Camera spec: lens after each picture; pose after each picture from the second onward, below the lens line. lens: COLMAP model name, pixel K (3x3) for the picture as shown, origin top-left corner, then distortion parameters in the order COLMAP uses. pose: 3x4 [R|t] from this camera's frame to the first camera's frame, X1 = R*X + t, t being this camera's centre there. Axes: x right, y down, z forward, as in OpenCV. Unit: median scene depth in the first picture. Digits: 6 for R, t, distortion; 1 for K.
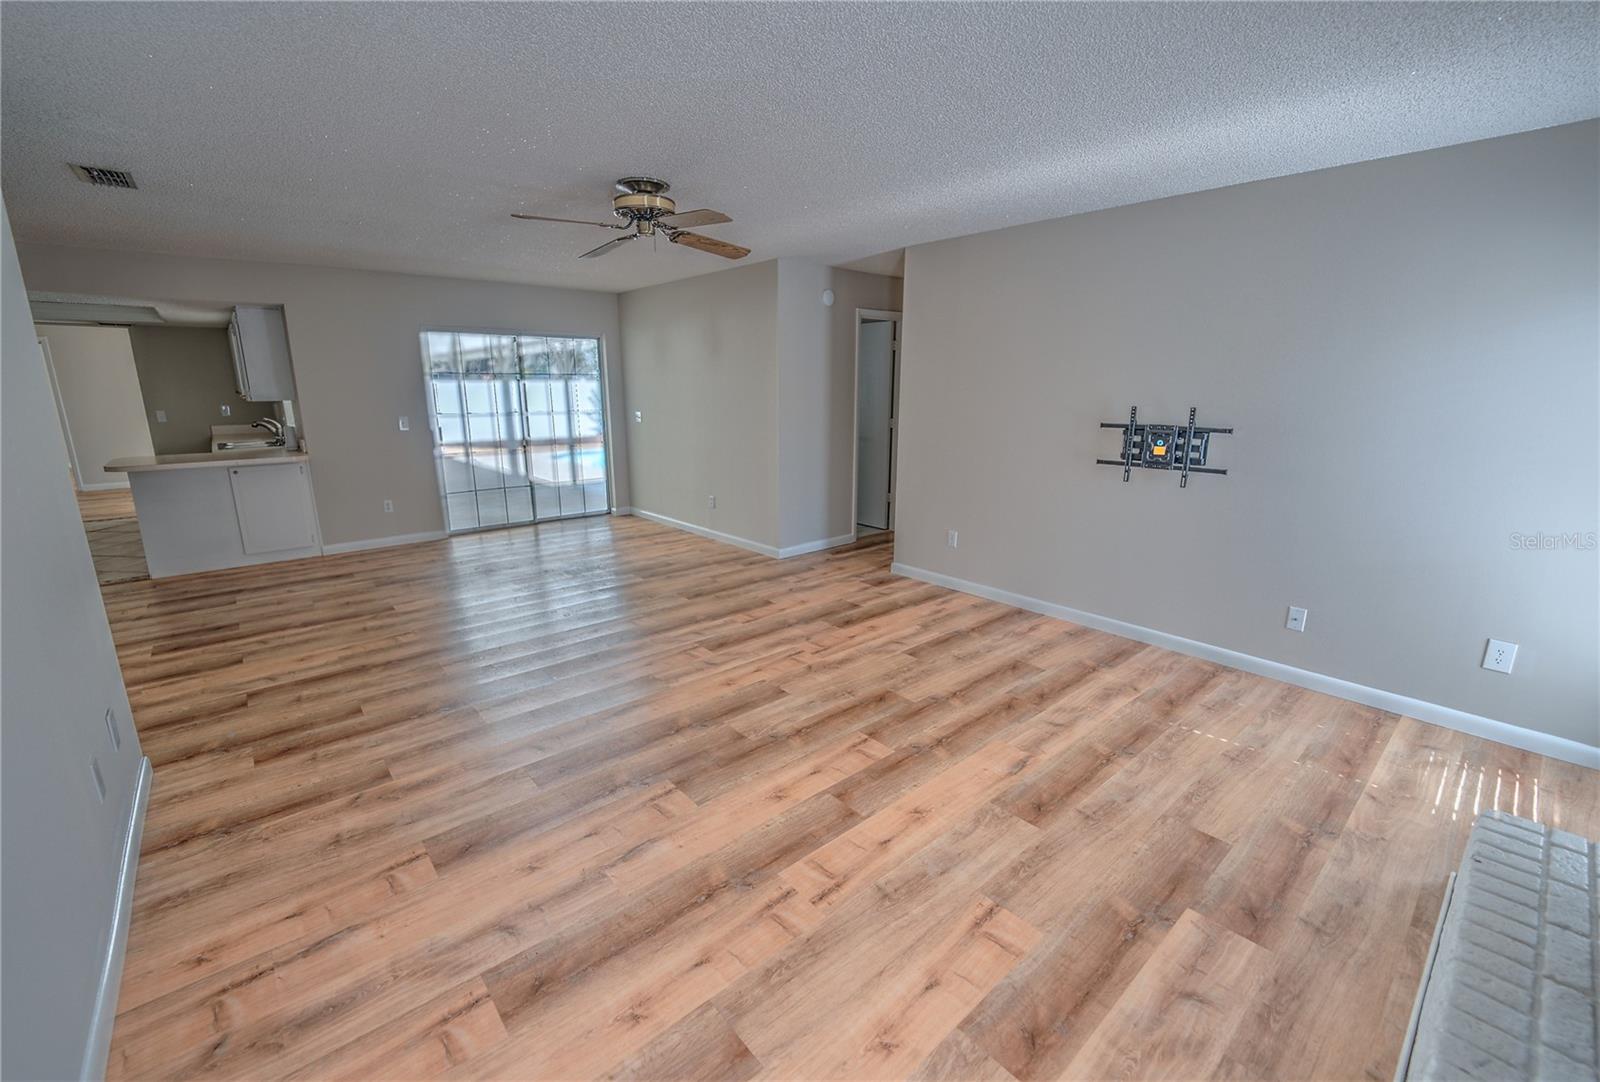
lens RADIAL K [[671.5, 0, 787.3], [0, 671.5, 528.4], [0, 0, 1]] dist [0.000349, 0.000001]
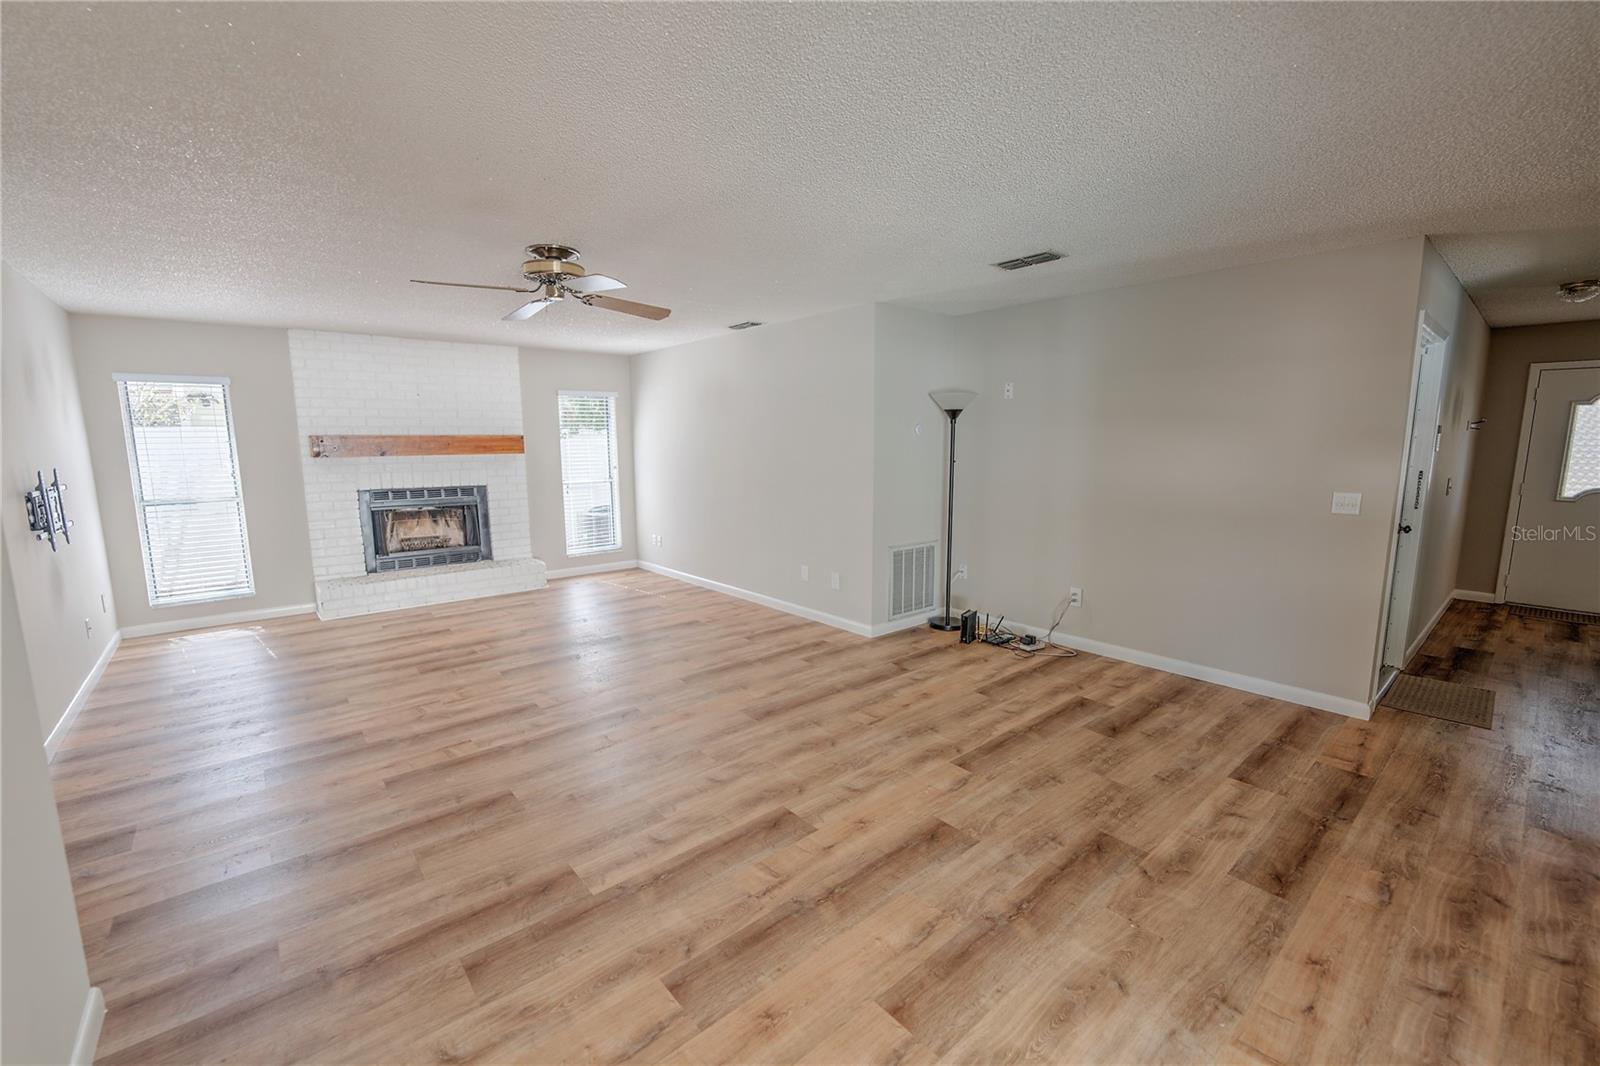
lens RADIAL K [[656.5, 0, 800.0], [0, 656.5, 533.0], [0, 0, 1]] dist [-0.004309, -0.000313]
pose [[-0.999918, 0.010071, -0.007910, -0.401813], [0.006660, 0.936517, 0.350560, -0.317758], [0.010938, 0.350478, -0.936507, 1.458807]]
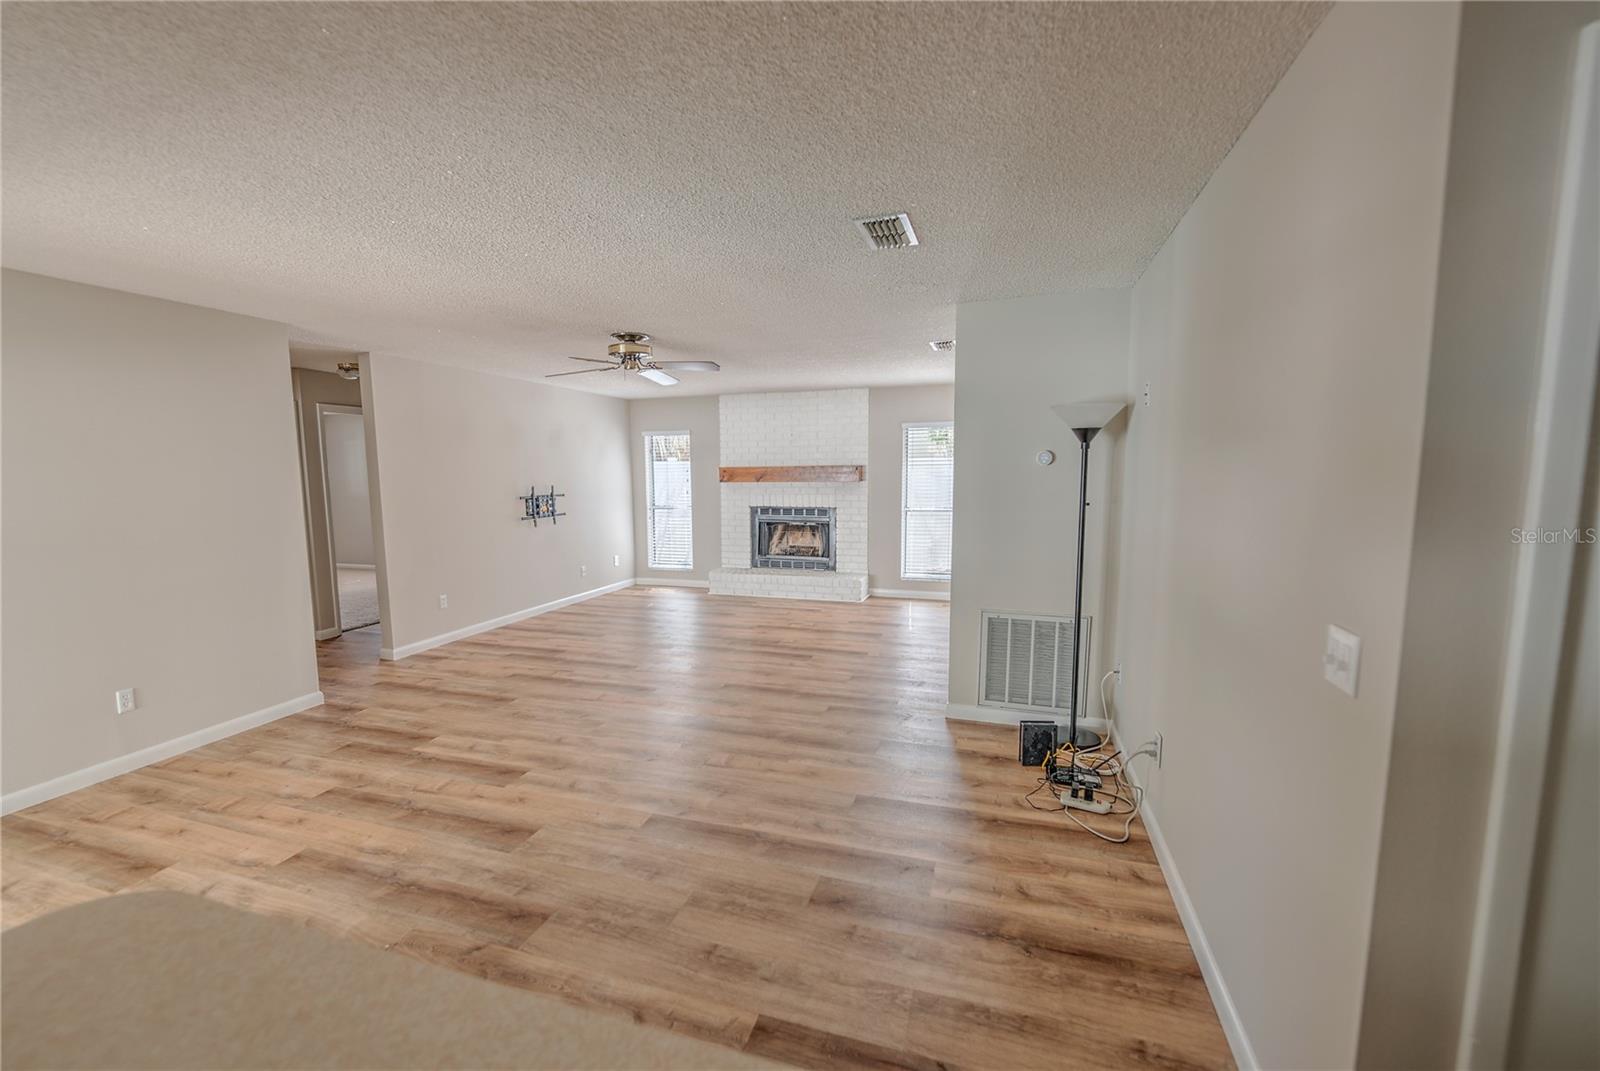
lens RADIAL K [[674.9, 0, 779.3], [0, 674.9, 546.4], [0, 0, 1]] dist [-0.004290, -0.000417]
pose [[-0.524607, -0.088345, 0.846748, -1.115617], [0.192540, 0.956520, 0.219086, -0.235218], [-0.829286, 0.277967, -0.484787, 1.079159]]
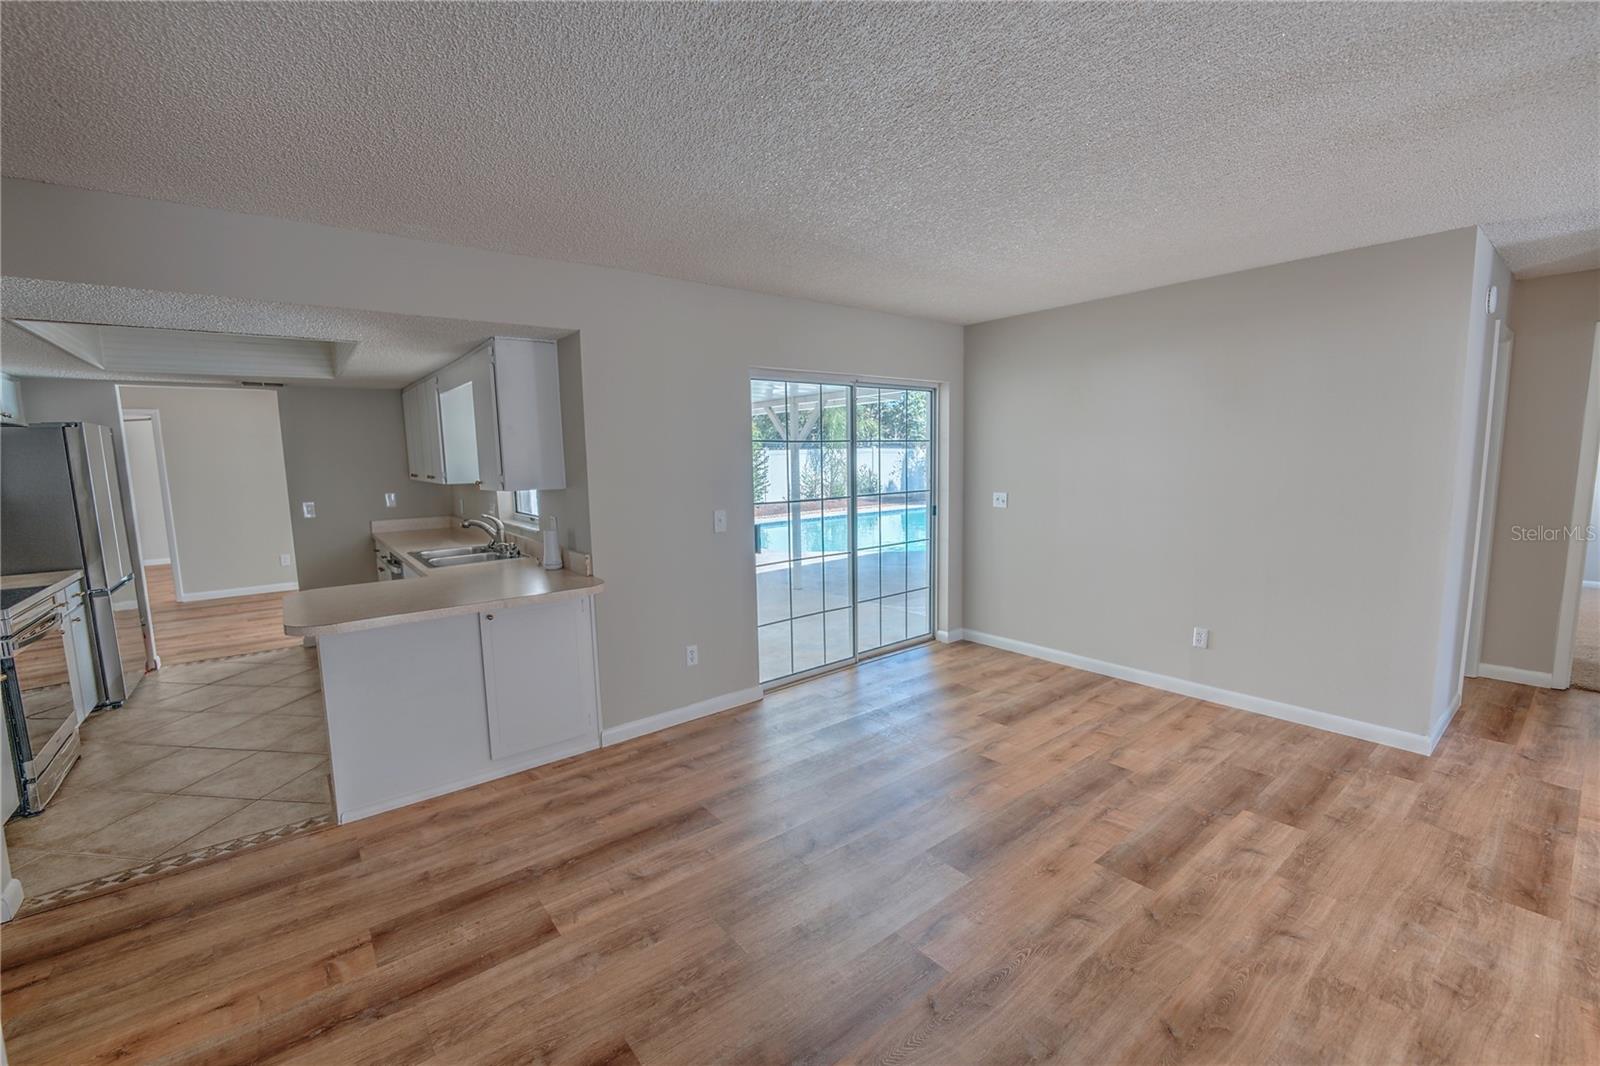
lens RADIAL K [[654.7, 0, 800.0], [0, 654.7, 533.0], [0, 0, 1]] dist [-0.014464, -0.000256]
pose [[0.999413, -0.013813, -0.031341, -0.624161], [0.010919, 0.995816, -0.090723, -0.116537], [0.032463, 0.090327, 0.995383, 0.523297]]
